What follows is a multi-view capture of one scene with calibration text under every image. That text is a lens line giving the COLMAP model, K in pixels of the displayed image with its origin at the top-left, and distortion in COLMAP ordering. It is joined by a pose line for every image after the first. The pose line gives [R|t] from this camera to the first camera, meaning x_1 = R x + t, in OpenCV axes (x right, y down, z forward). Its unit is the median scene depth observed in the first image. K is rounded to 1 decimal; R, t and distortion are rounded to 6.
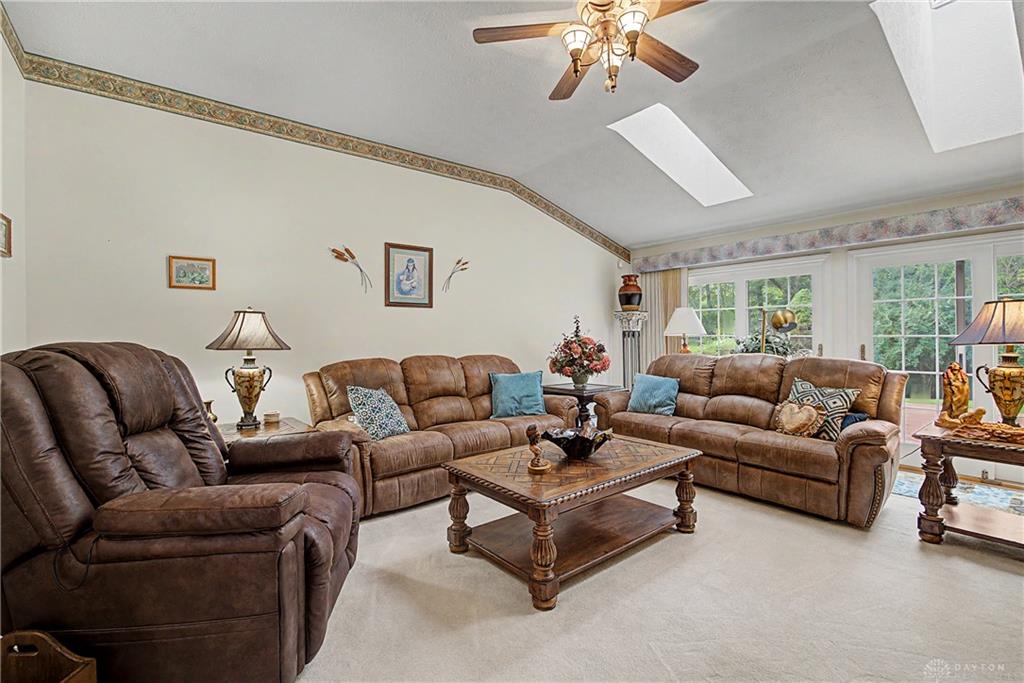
lens RADIAL K [[468.0, 0, 516.0], [0, 468.0, 335.8], [0, 0, 1]] dist [-0.013827, 0.003085]
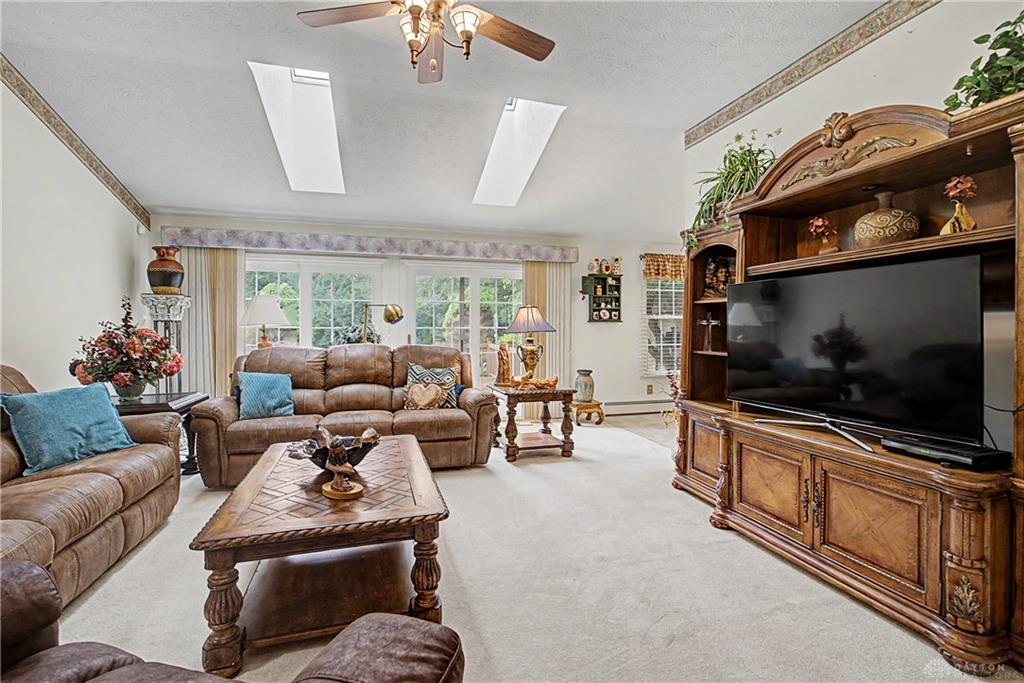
lens RADIAL K [[468.0, 0, 516.5], [0, 468.0, 332.8], [0, 0, 1]] dist [-0.013827, 0.003085]
pose [[0.365745, -0.006611, 0.930692, -0.349415], [-0.001534, 0.999969, 0.007706, 0.004165], [-0.930714, -0.004246, 0.365724, 0.266462]]
